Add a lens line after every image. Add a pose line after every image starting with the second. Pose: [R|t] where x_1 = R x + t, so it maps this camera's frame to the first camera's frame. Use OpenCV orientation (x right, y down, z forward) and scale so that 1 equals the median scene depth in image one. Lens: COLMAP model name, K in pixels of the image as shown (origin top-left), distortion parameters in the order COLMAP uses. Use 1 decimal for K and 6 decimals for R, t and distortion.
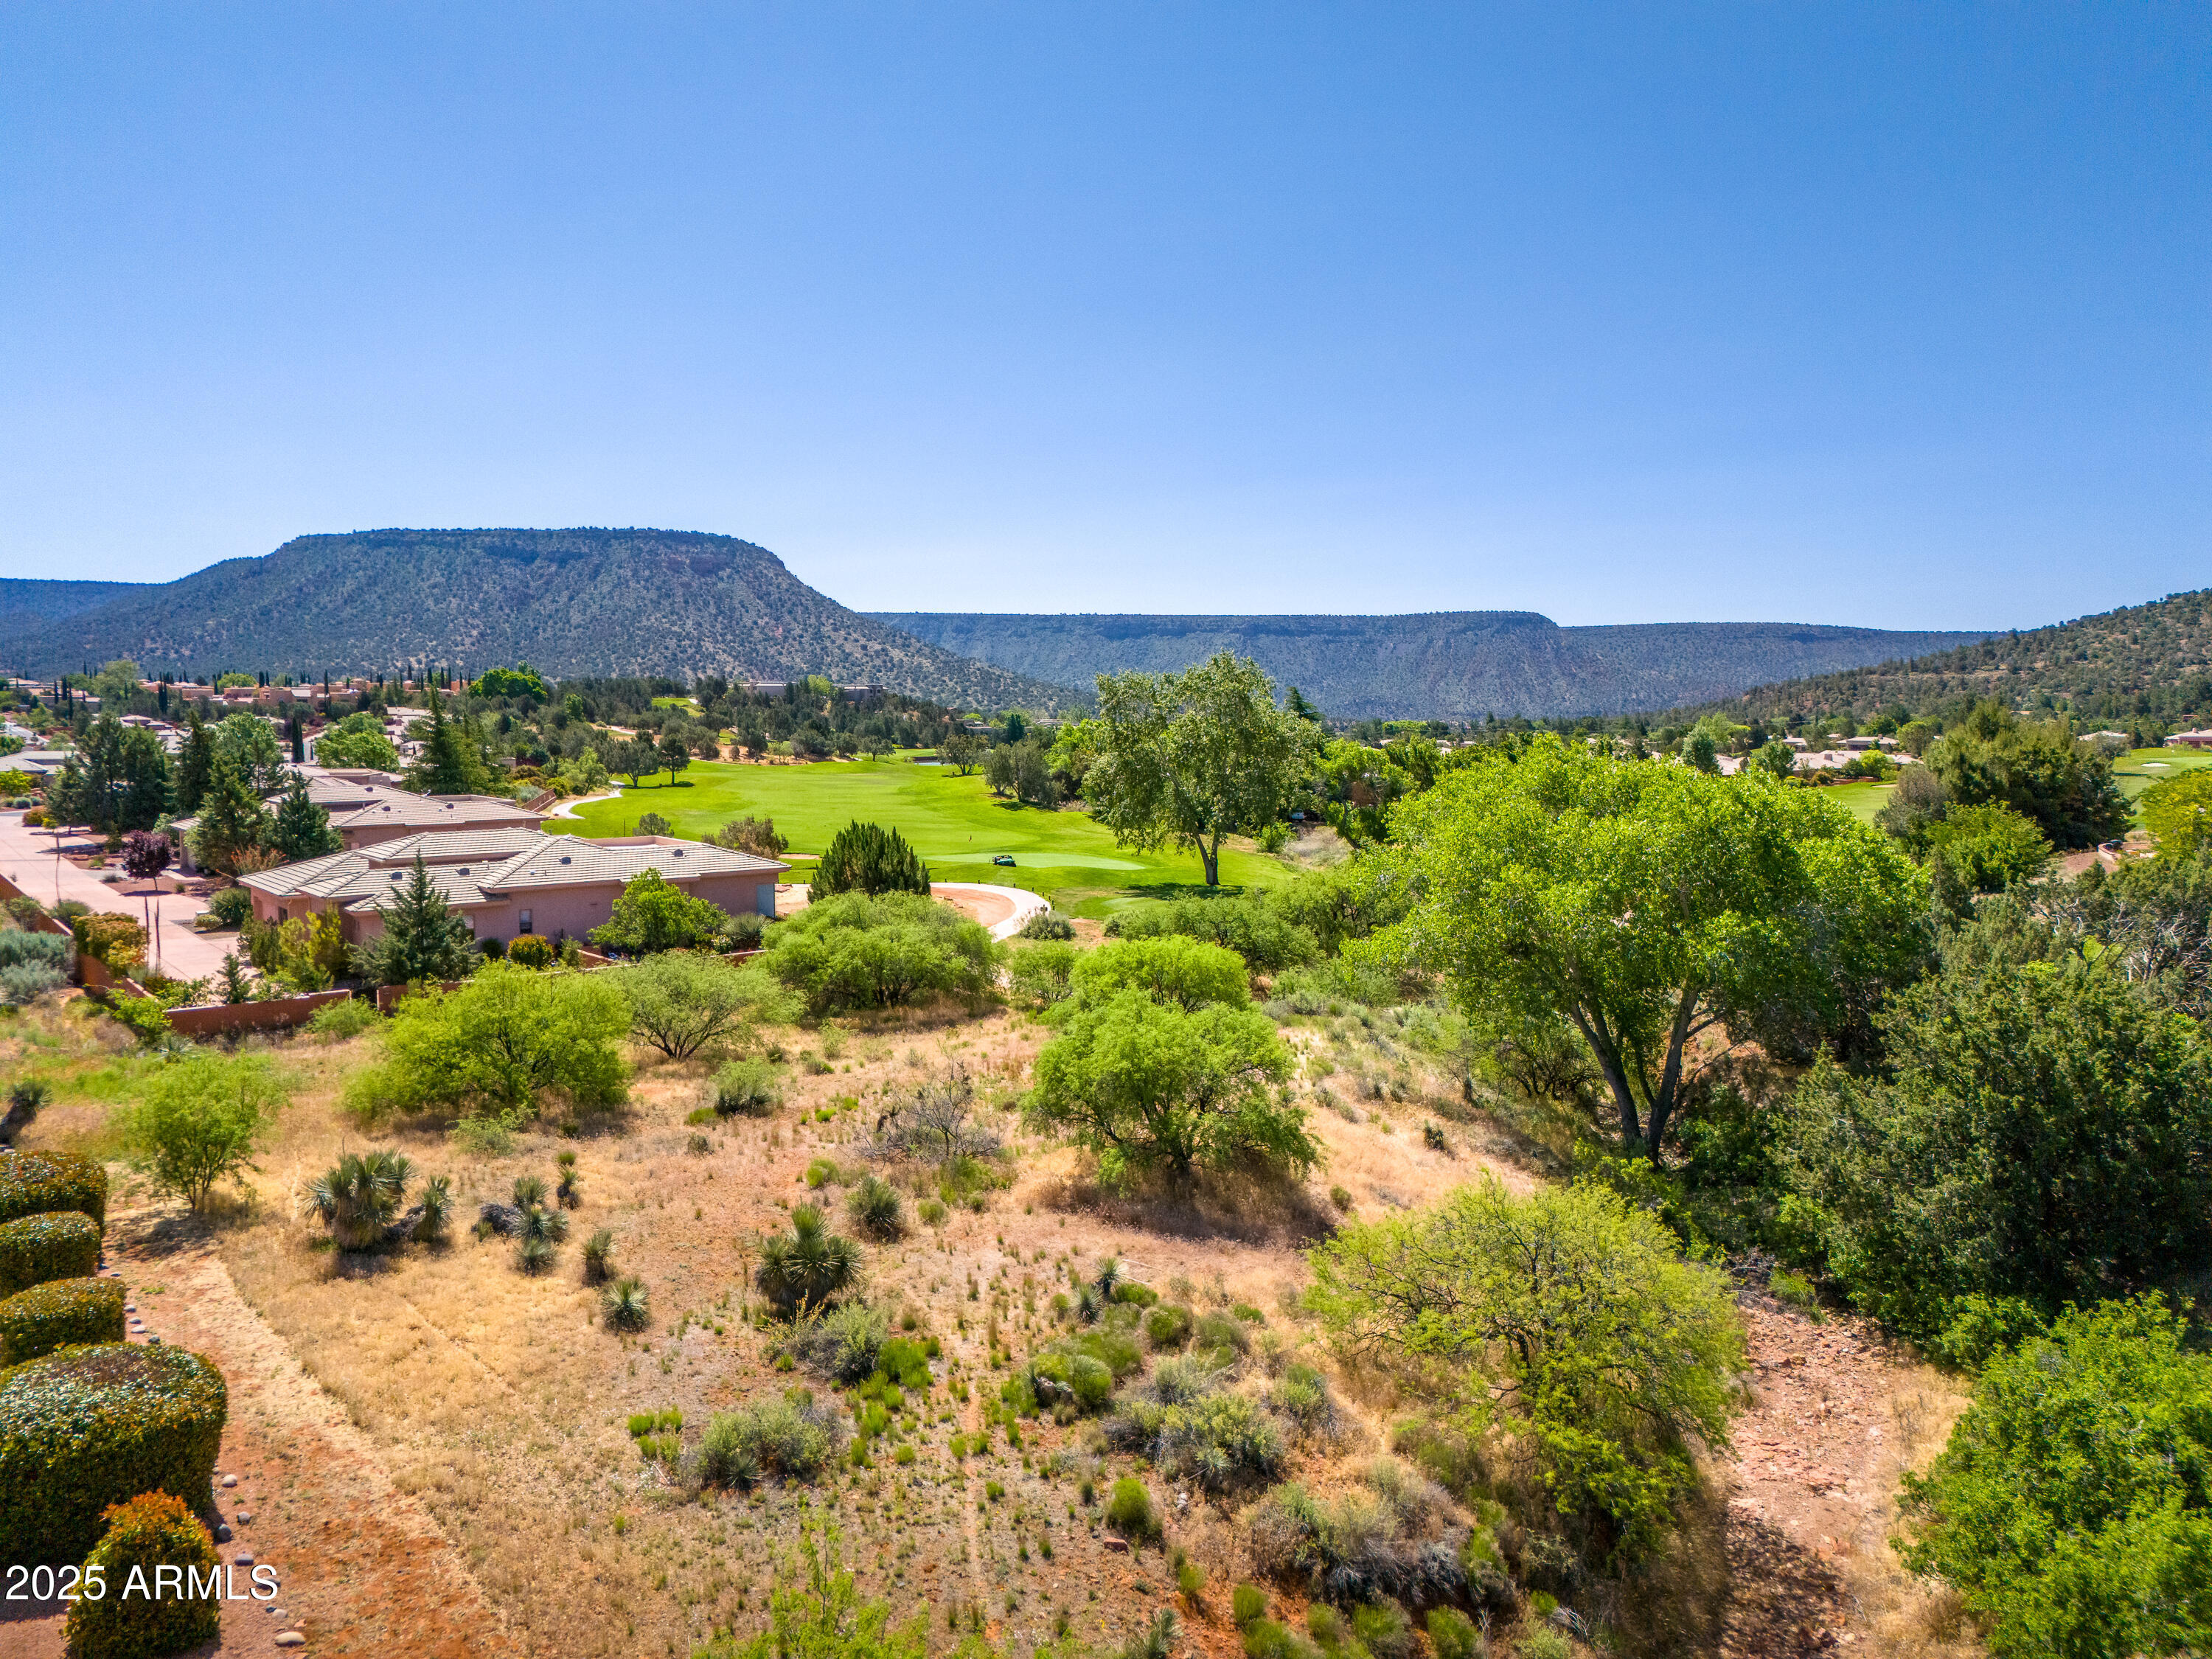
lens RADIAL K [[1611.7, 0, 1105.7], [0, 1611.7, 850.5], [0, 0, 1]] dist [0.063266, -0.051849]
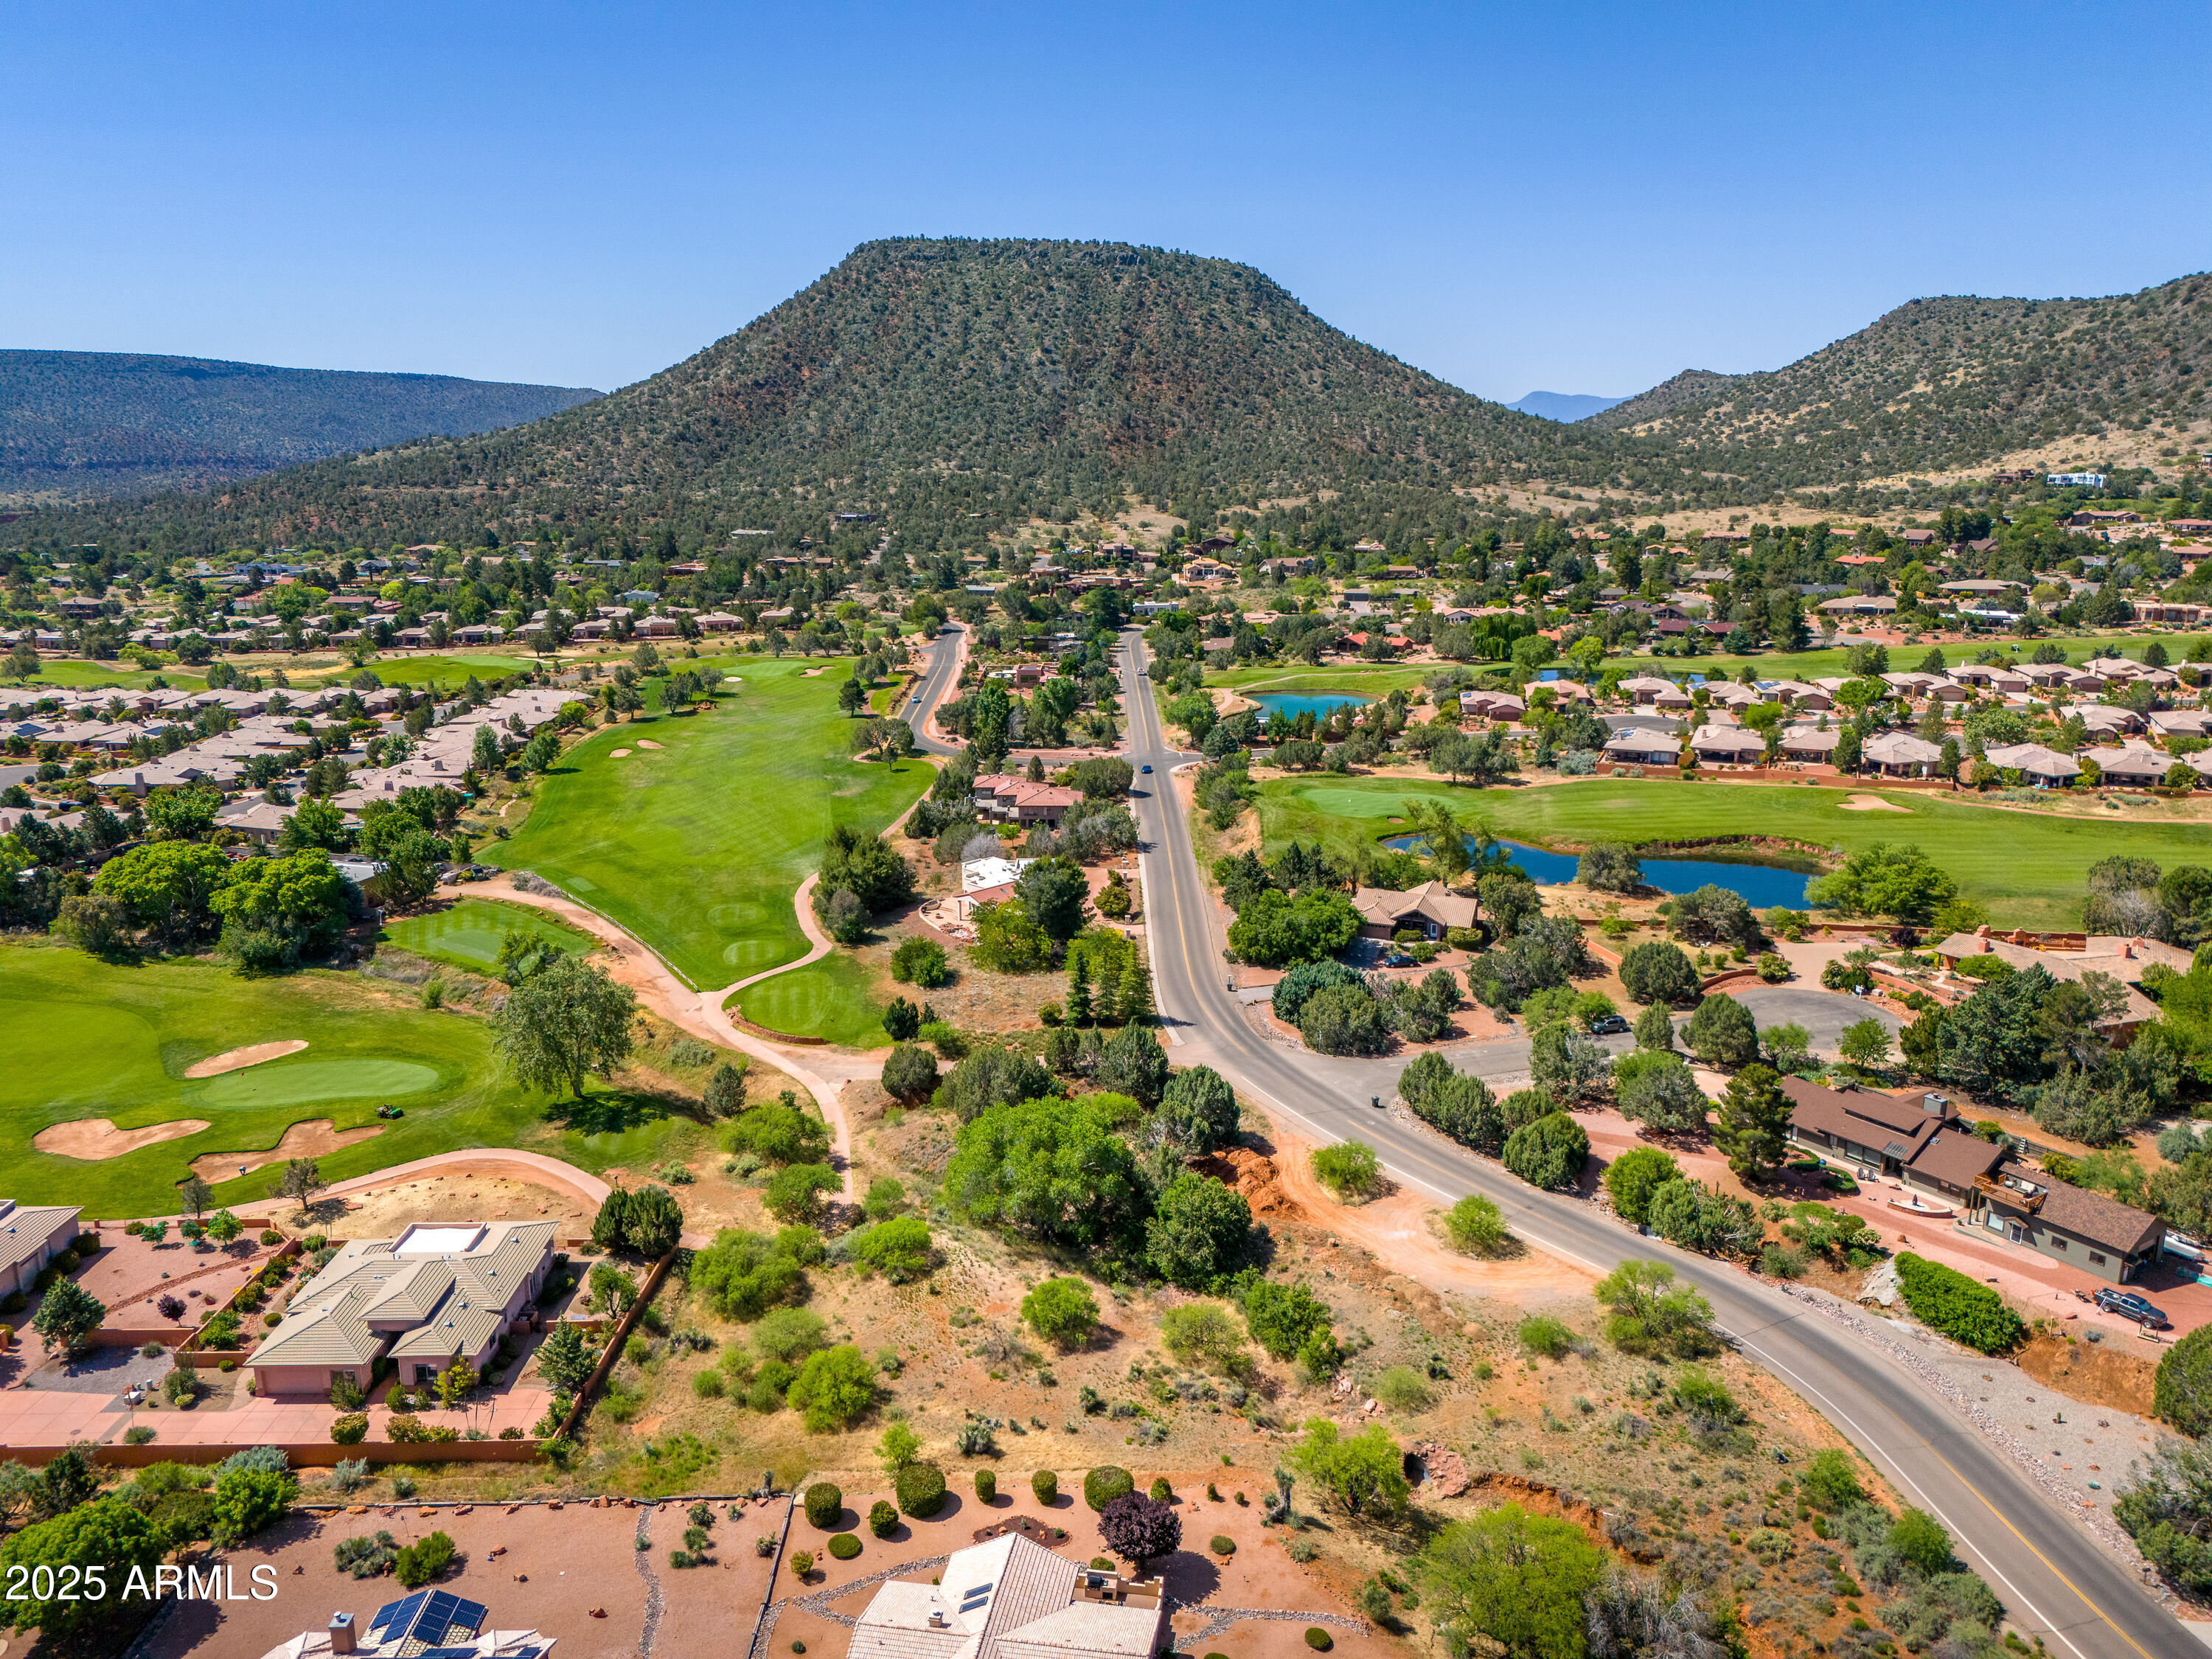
lens RADIAL K [[1624.5, 0, 1108.3], [0, 1624.5, 820.8], [0, 0, 1]] dist [0.067517, -0.063983]
pose [[0.612932, -0.188310, 0.767368, -0.152409], [0.070294, 0.980330, 0.184423, -0.096480], [-0.787002, -0.059098, 0.614113, -0.074020]]
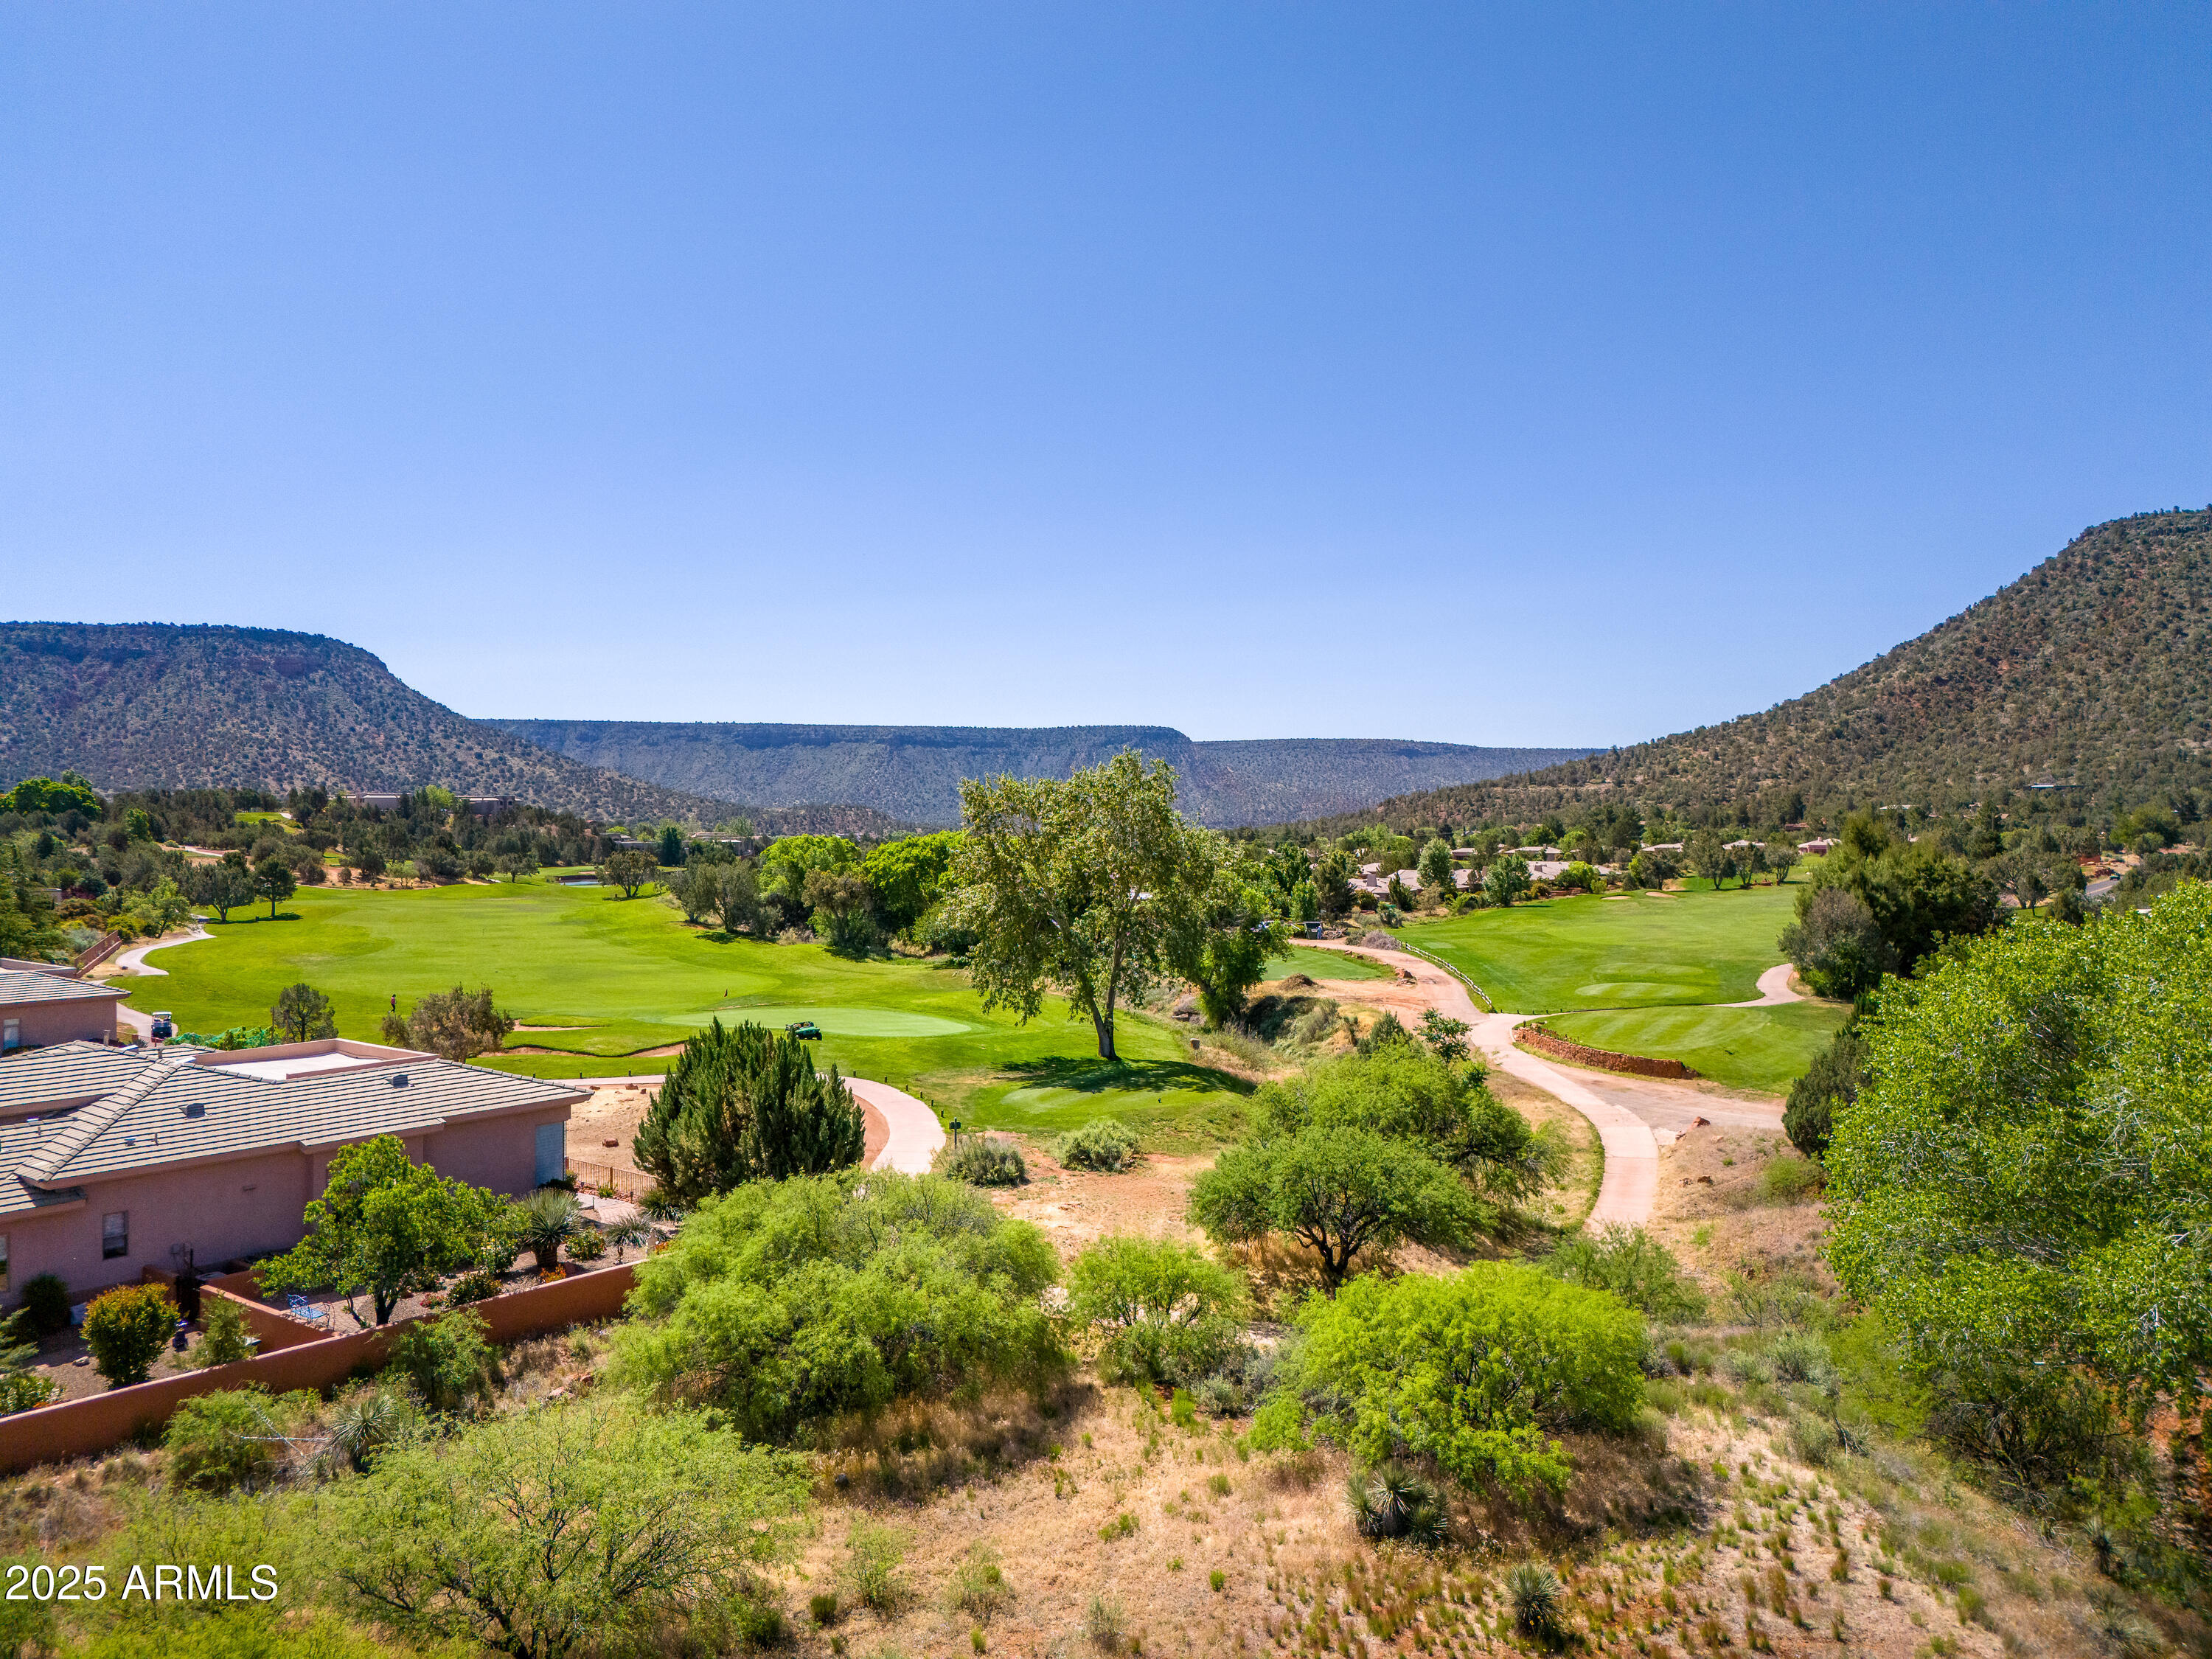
lens RADIAL K [[1620.4, 0, 1103.4], [0, 1620.4, 830.2], [0, 0, 1]] dist [0.050097, -0.035955]
pose [[0.975605, -0.005976, 0.219452, -0.019239], [0.023738, 0.996640, -0.078388, -0.004882], [-0.218247, 0.081685, 0.972469, 0.047742]]
